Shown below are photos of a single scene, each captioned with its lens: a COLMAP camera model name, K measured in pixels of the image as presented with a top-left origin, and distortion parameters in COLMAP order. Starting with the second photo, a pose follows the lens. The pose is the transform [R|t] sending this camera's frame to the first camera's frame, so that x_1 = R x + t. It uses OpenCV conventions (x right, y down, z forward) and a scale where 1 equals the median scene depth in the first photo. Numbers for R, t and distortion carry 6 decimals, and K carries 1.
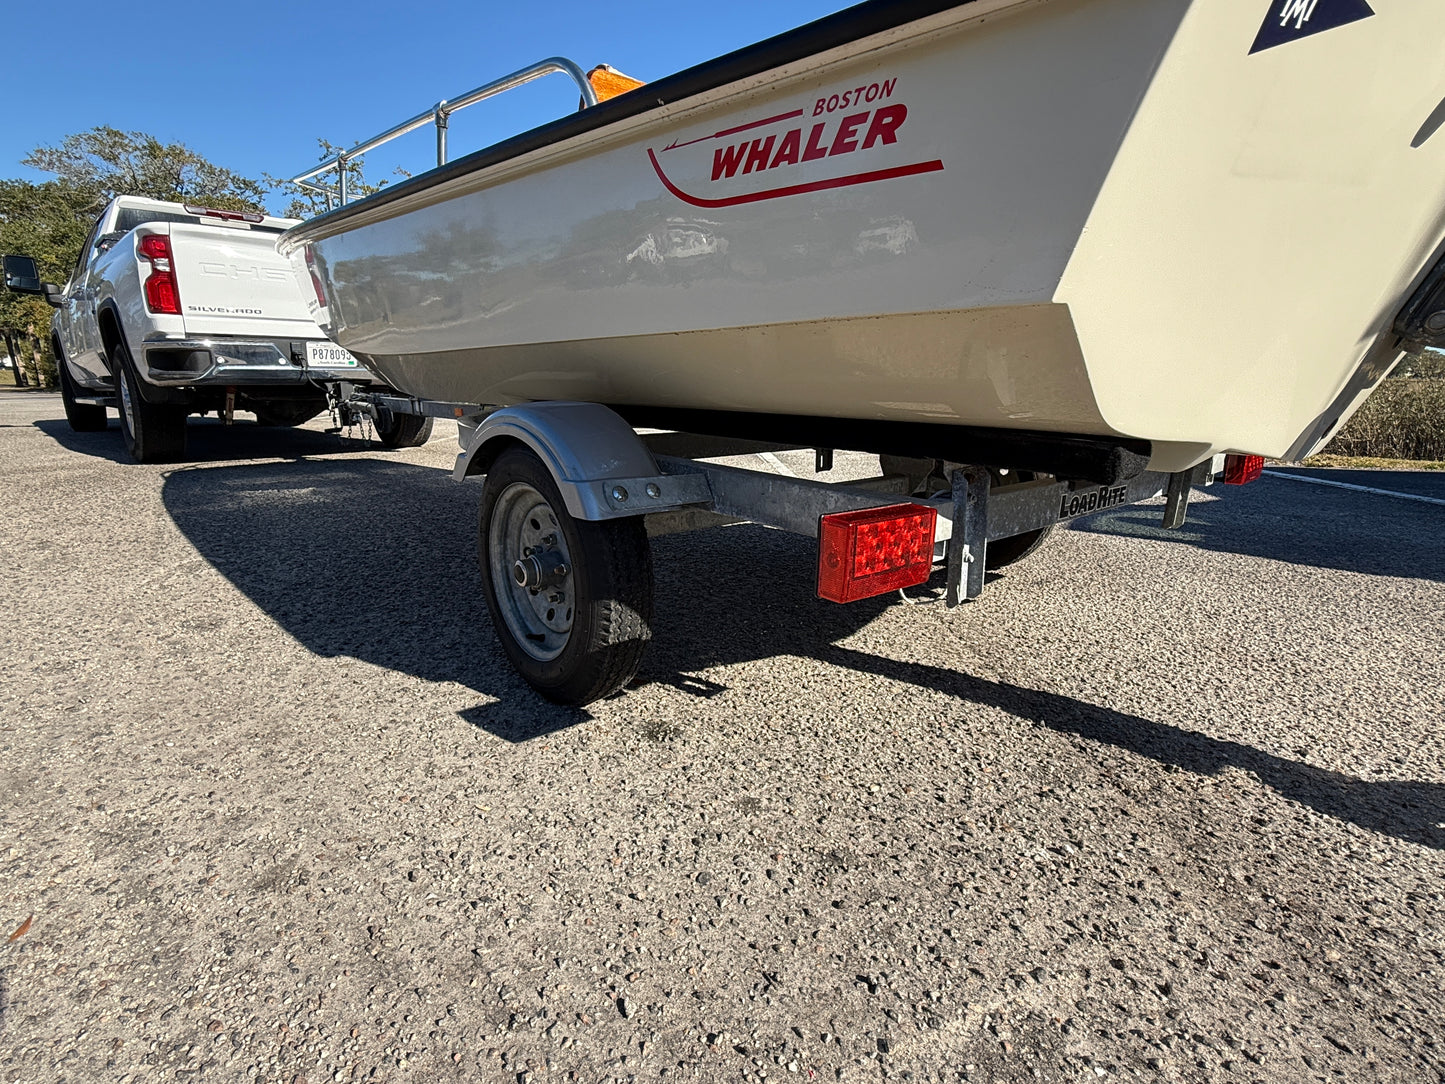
lens RADIAL K [[736.1, 0, 737.0], [0, 736.1, 542.6], [0, 0, 1]] dist [-0.000493, -0.000096]
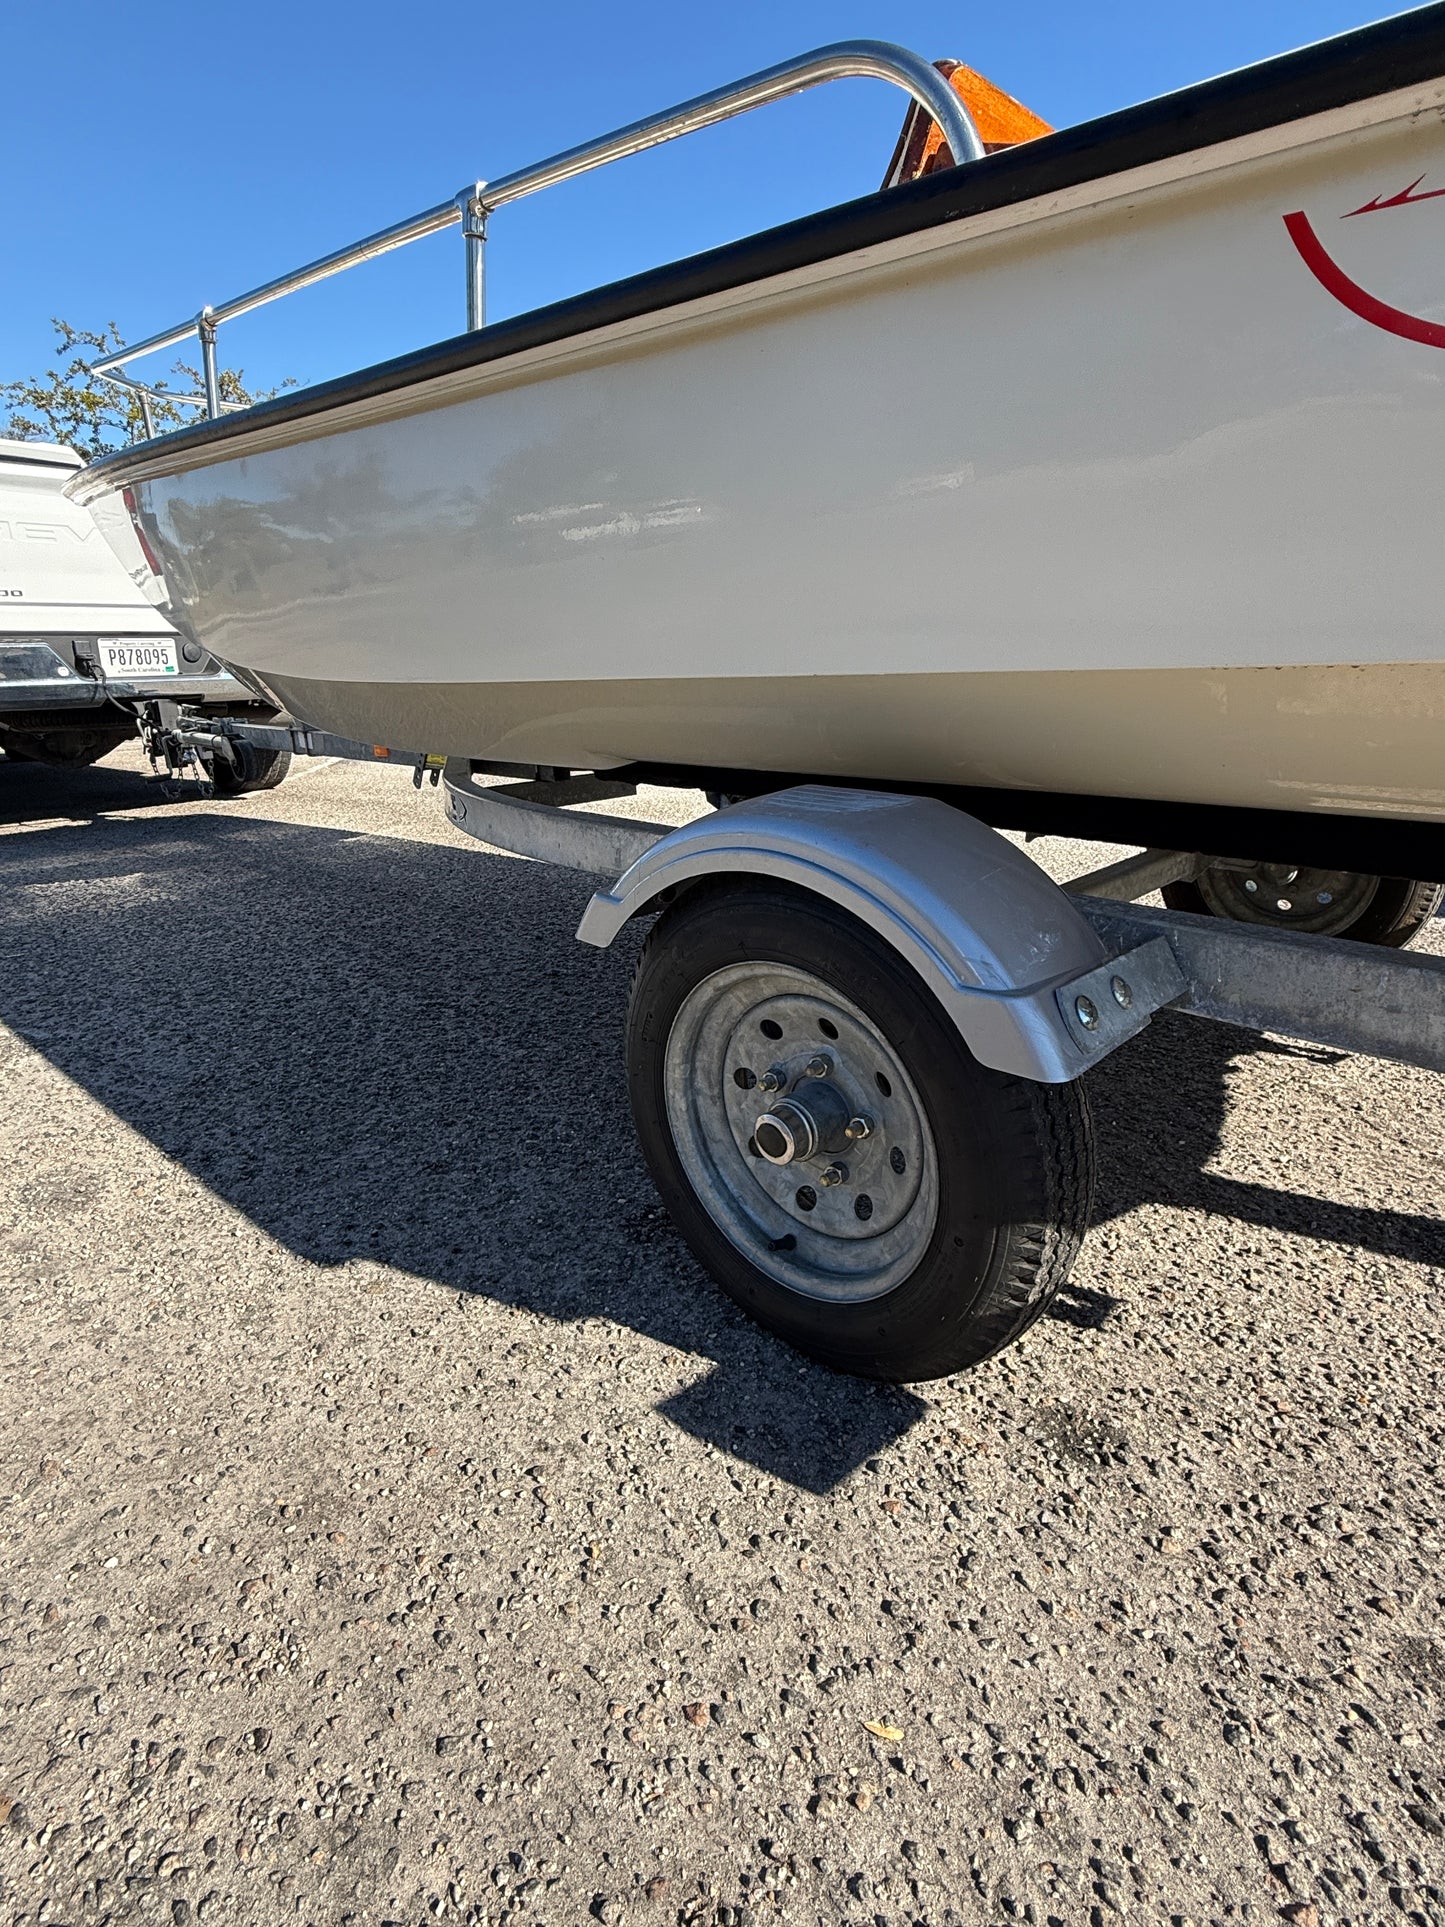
lens RADIAL K [[981.7, 0, 734.1], [0, 981.7, 950.7], [0, 0, 1]] dist [-0.000493, -0.000096]
pose [[0.996812, -0.050063, 0.062125, -0.267325], [0.045586, 0.996398, 0.071501, -0.102552], [-0.065480, -0.068441, 0.995504, 0.254044]]
